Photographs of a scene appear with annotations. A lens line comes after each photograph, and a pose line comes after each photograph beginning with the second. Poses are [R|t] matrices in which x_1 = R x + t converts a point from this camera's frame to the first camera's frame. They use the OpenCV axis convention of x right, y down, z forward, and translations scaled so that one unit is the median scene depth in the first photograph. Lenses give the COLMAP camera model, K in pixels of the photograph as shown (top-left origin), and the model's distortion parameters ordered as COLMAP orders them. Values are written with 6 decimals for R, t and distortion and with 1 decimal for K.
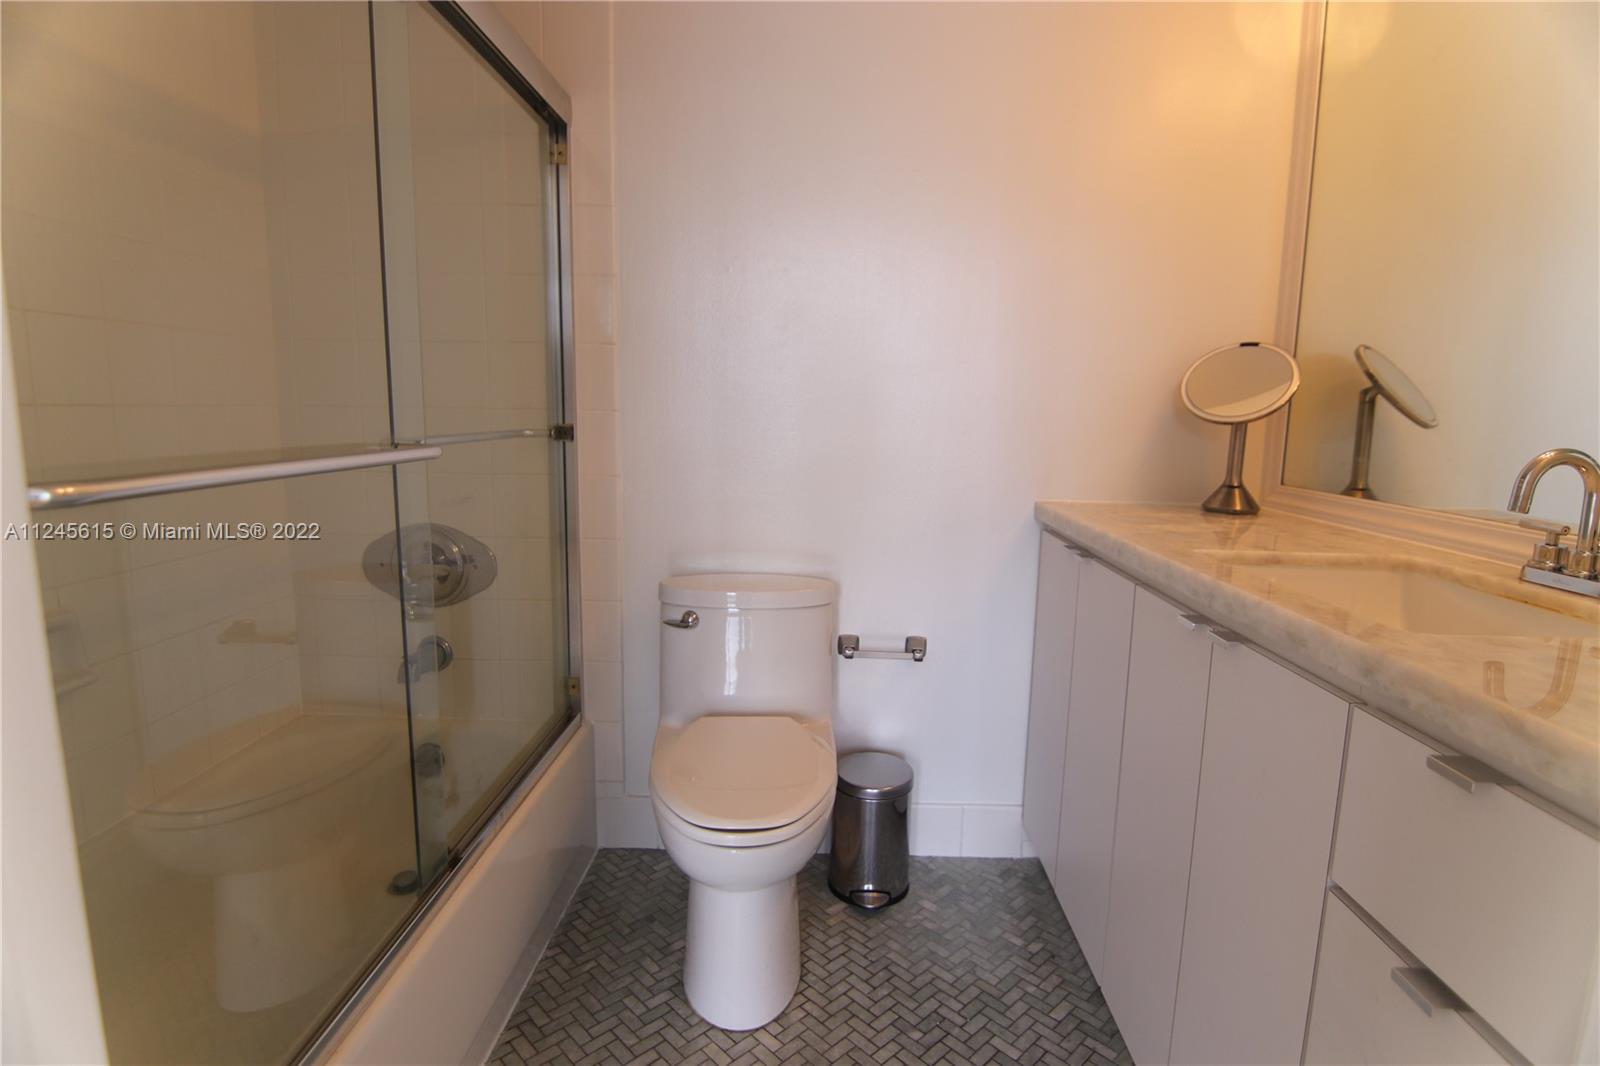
lens RADIAL K [[812.4, 0, 800.0], [0, 812.4, 533.0], [0, 0, 1]] dist [-0.020896, -0.000692]
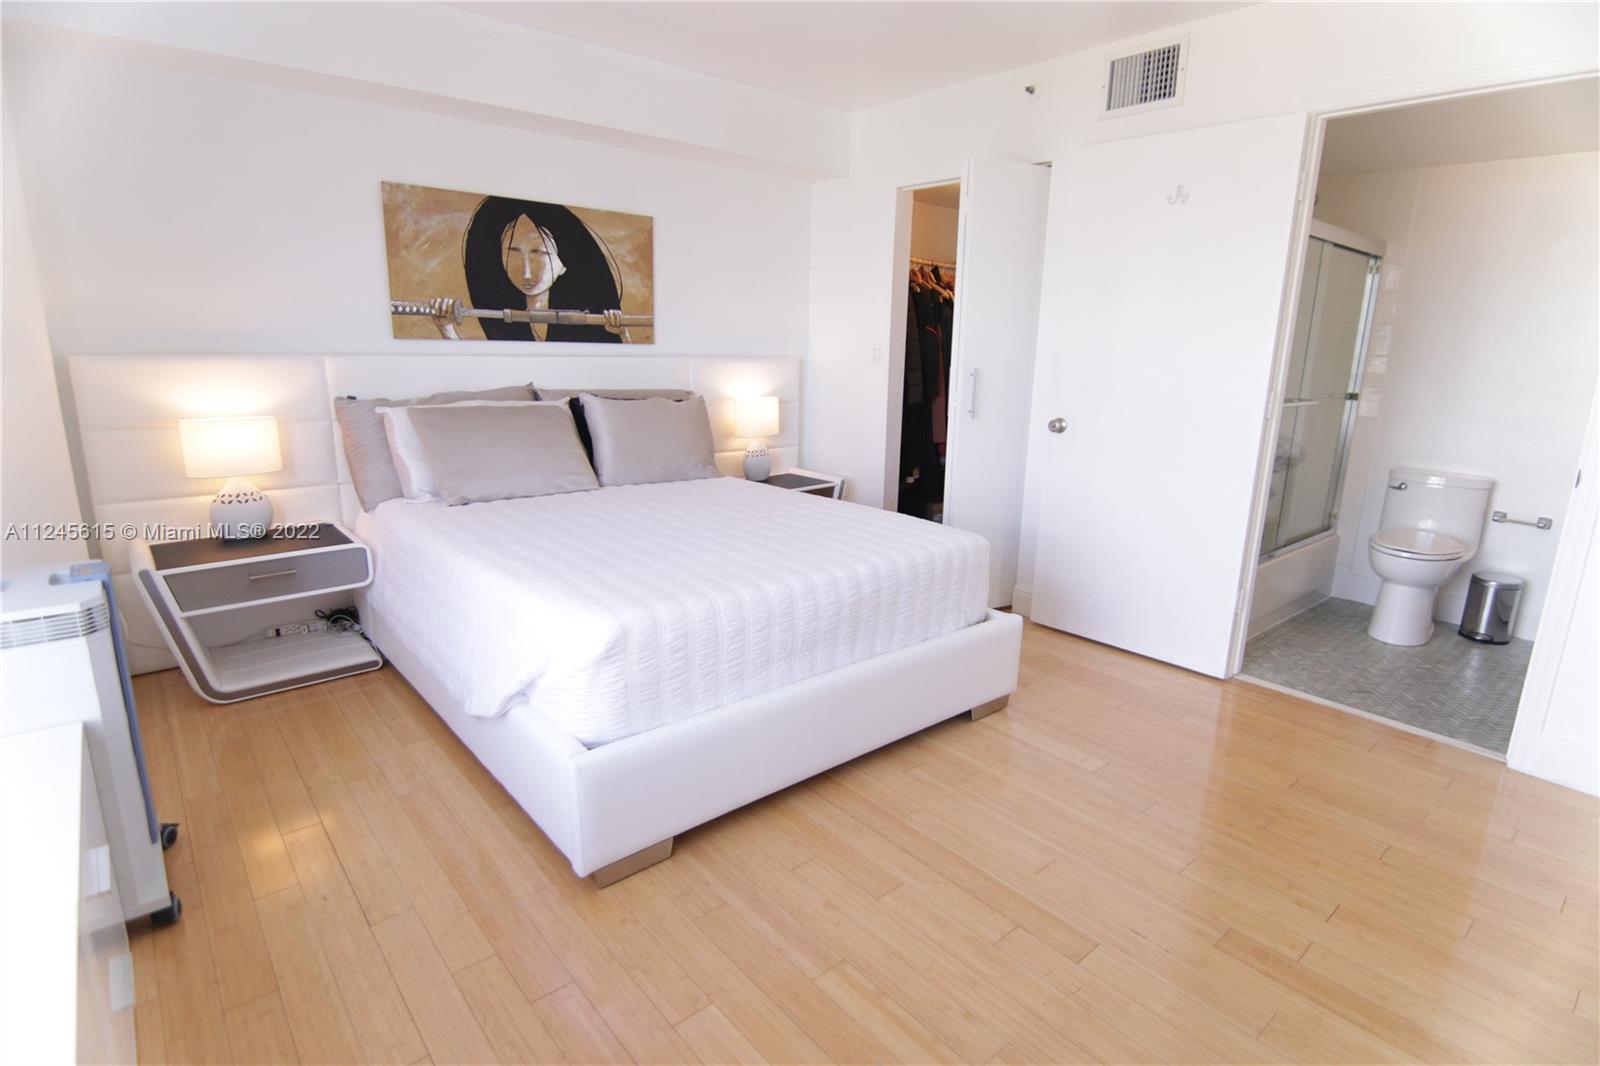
lens RADIAL K [[812.4, 0, 800.0], [0, 812.4, 533.0], [0, 0, 1]] dist [-0.020896, -0.000692]
pose [[0.671861, 0.169939, -0.720919, 0.343103], [-0.126462, 0.985351, 0.114417, 0.182749], [0.729802, 0.014296, 0.683510, -1.621843]]
